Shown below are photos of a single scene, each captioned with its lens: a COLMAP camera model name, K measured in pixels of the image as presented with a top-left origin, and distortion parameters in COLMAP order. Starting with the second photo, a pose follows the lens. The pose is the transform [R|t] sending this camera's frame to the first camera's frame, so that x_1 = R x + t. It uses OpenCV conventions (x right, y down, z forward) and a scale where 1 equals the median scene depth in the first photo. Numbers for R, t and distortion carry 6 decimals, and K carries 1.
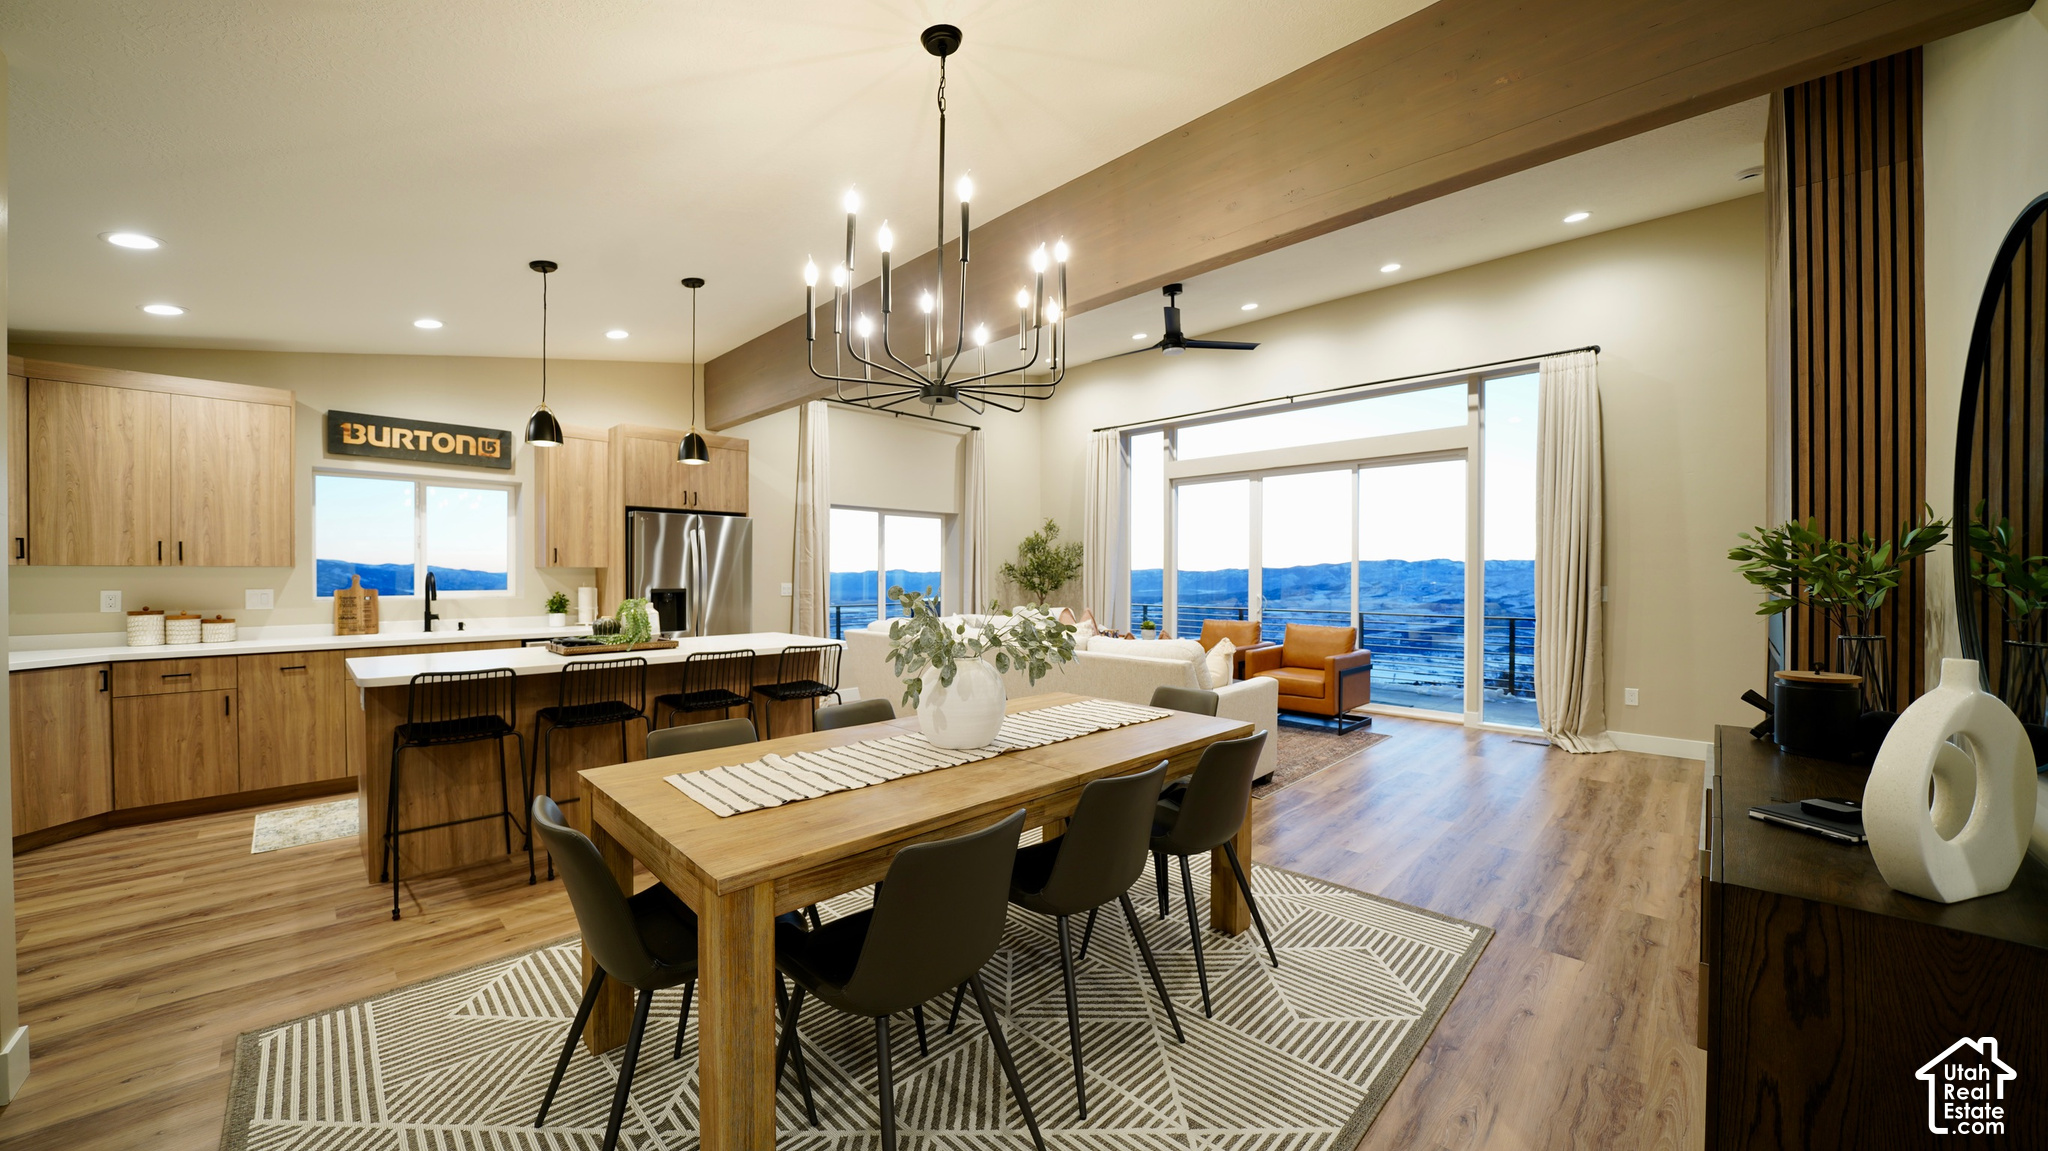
lens RADIAL K [[726.7, 0, 1017.6], [0, 726.7, 578.1], [0, 0, 1]] dist [-0.026697, 0.002670]
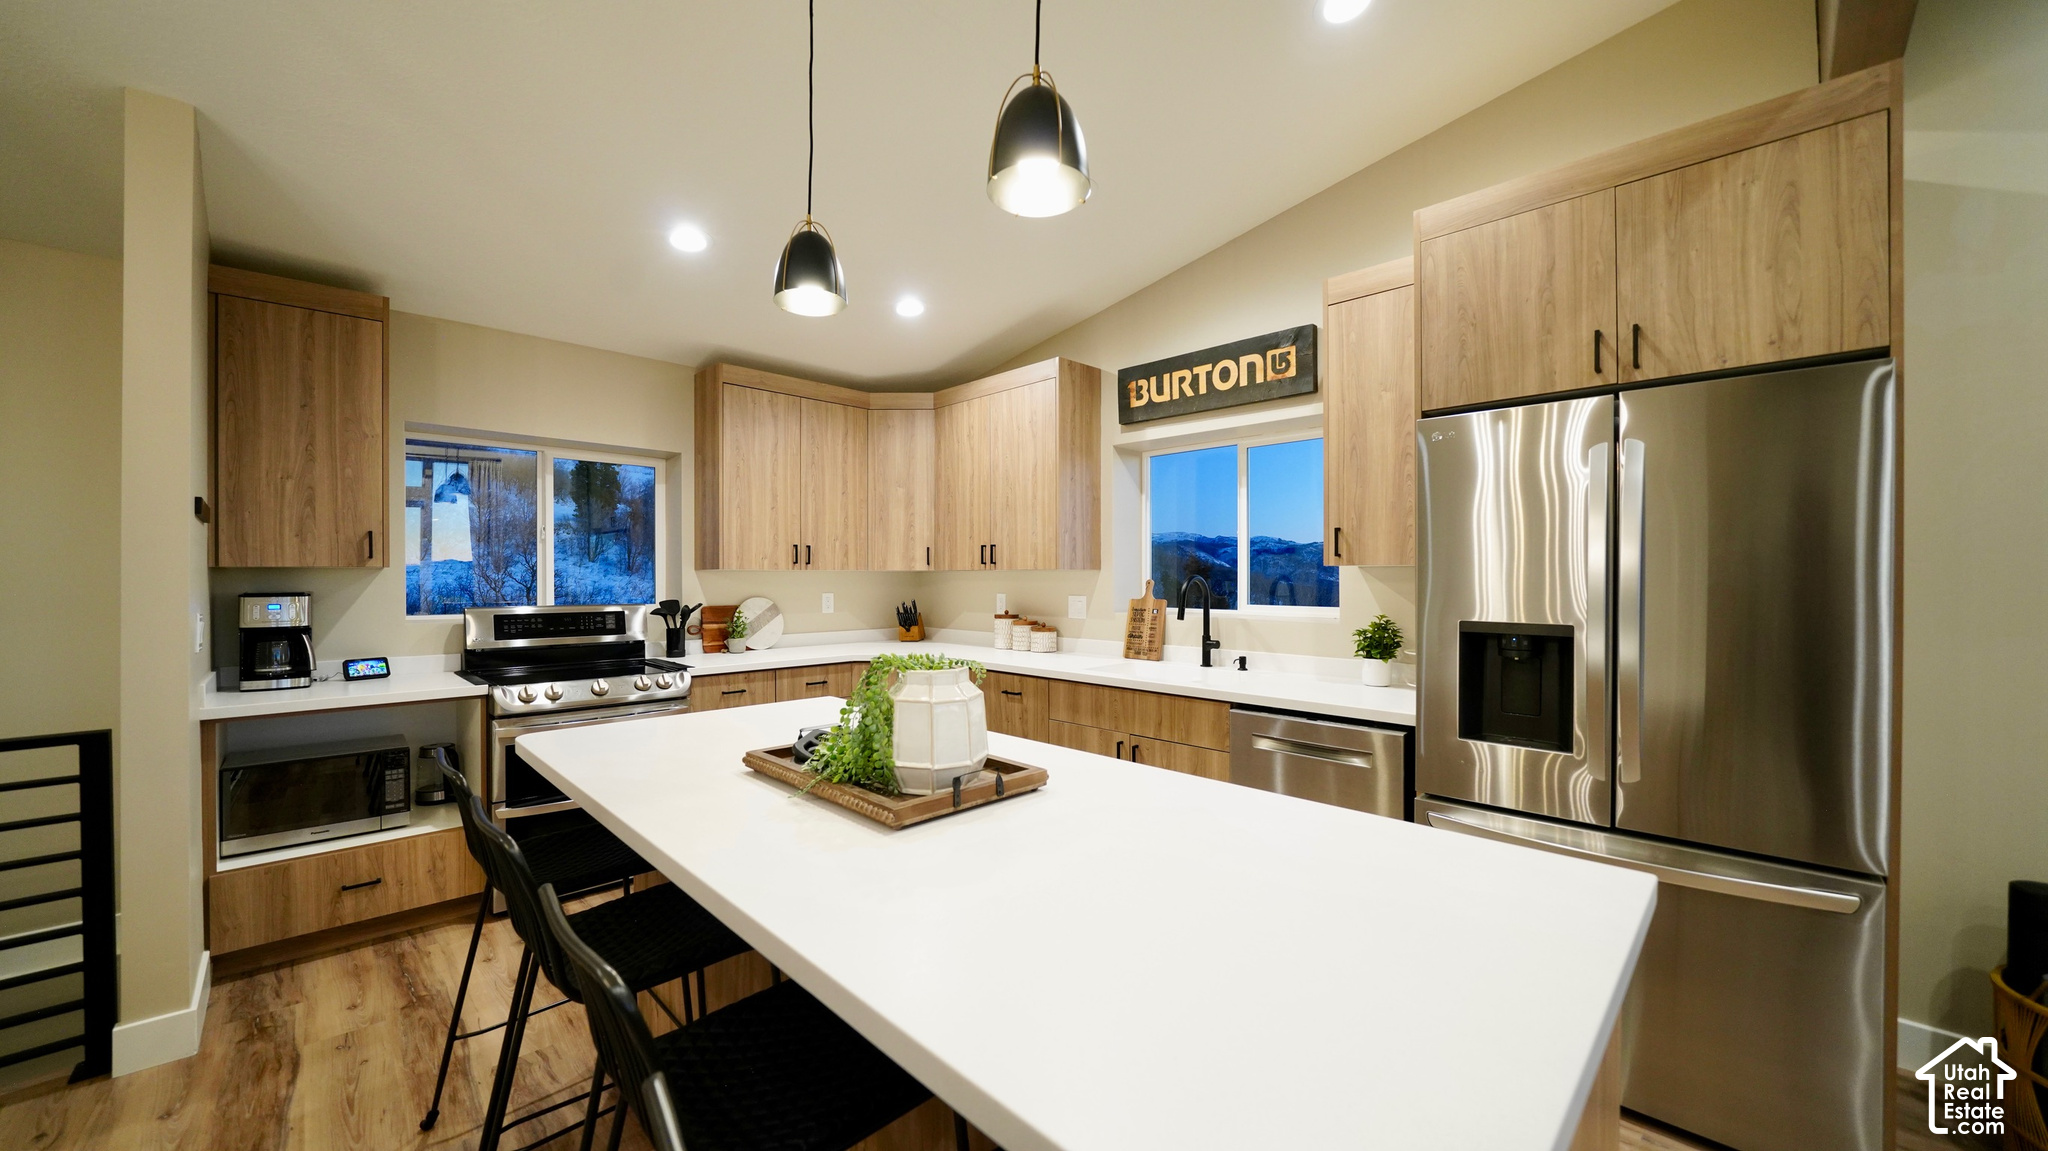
lens RADIAL K [[749.3, 0, 1018.1], [0, 749.3, 577.8], [0, 0, 1]] dist [-0.010265, 0.000130]
pose [[-0.021629, 0.002804, -0.999762, -0.126824], [-0.005905, 0.999978, 0.002932, -0.007947], [0.999749, 0.005967, -0.021612, 0.835331]]
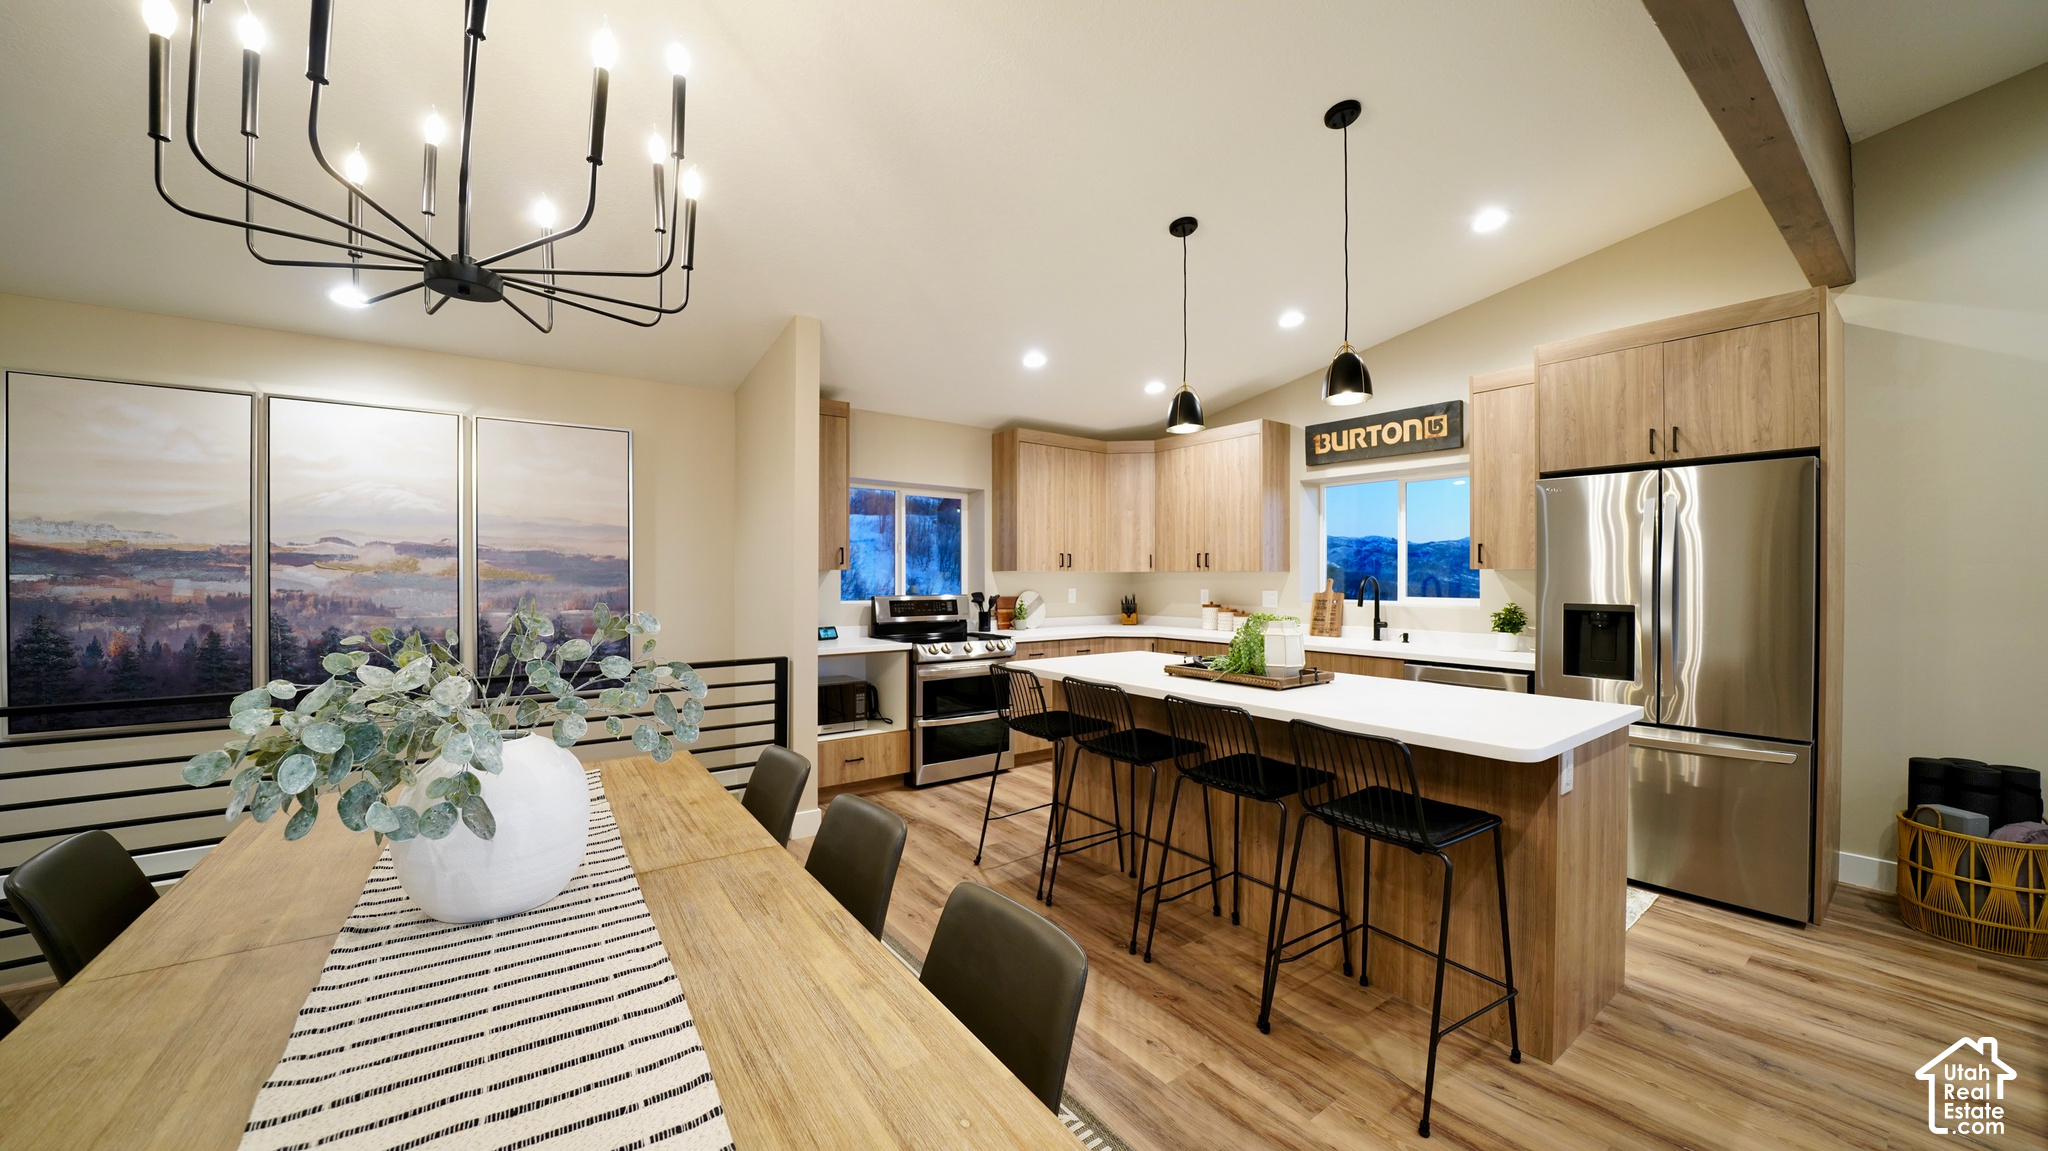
lens RADIAL K [[729.2, 0, 1017.2], [0, 729.2, 579.1], [0, 0, 1]] dist [-0.025035, 0.002312]
pose [[-0.163320, 0.003845, -0.986566, 0.179448], [-0.007154, 0.999961, 0.005082, -0.006114], [0.986547, 0.007888, -0.163286, 0.688038]]
